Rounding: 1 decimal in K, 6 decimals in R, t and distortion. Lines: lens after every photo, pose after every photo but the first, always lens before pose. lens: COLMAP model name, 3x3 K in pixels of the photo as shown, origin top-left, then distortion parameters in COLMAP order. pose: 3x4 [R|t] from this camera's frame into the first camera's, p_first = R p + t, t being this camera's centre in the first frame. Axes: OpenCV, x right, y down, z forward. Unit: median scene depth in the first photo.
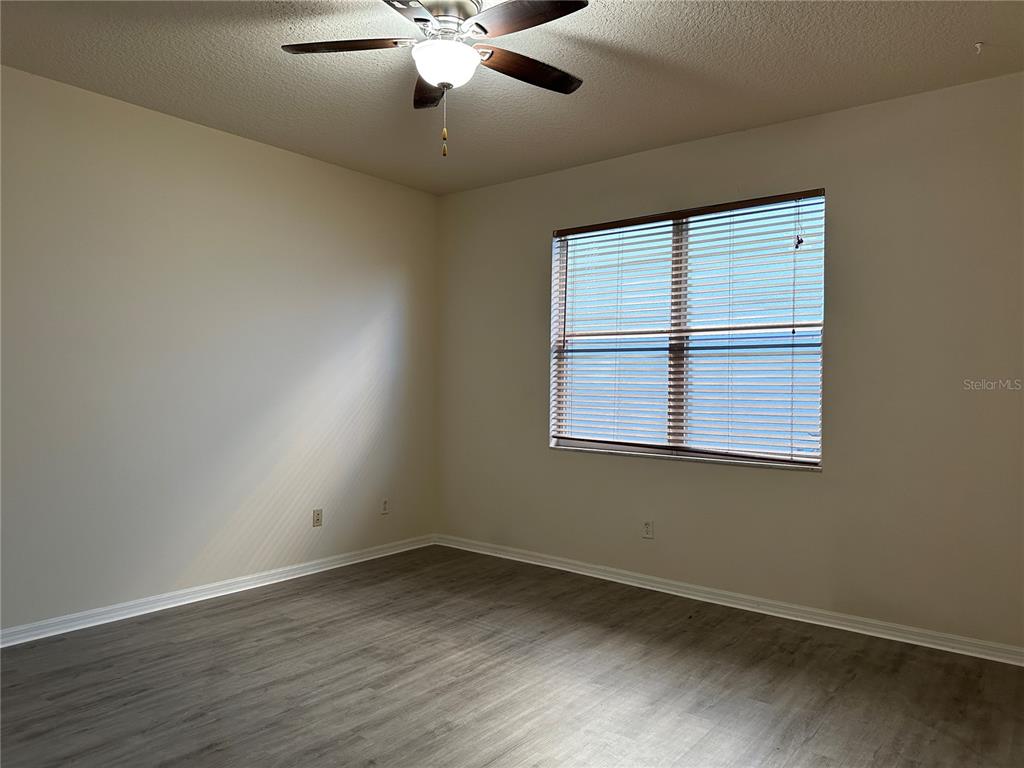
lens RADIAL K [[727.3, 0, 512.0], [0, 727.3, 384.0], [0, 0, 1]] dist [0.099315, -0.106354]
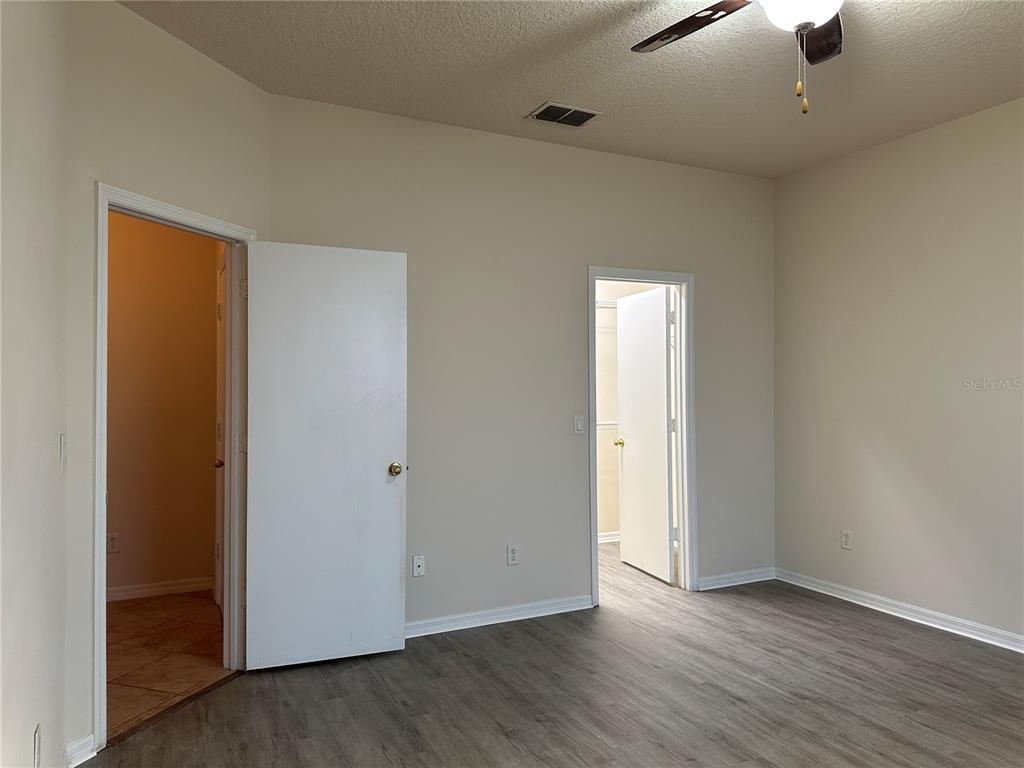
lens RADIAL K [[727.3, 0, 512.0], [0, 727.3, 384.0], [0, 0, 1]] dist [0.099315, -0.106354]
pose [[-0.418017, -0.014758, -0.908320, 0.764192], [-0.007402, 0.999890, -0.012840, -0.006035], [0.908409, 0.001356, -0.418080, 1.047754]]
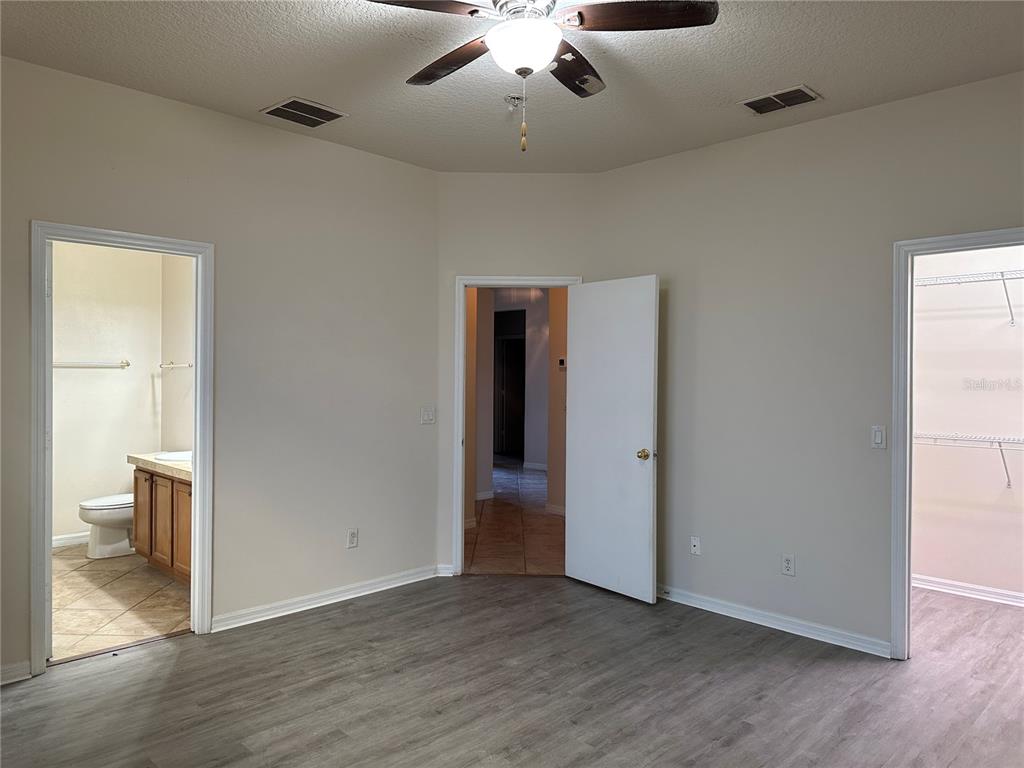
lens RADIAL K [[727.3, 0, 512.0], [0, 727.3, 384.0], [0, 0, 1]] dist [0.099315, -0.106354]
pose [[-0.994073, -0.020165, 0.106824, -0.178210], [-0.018027, 0.999618, 0.020943, -0.047534], [-0.107206, 0.018893, -0.994057, 1.888776]]
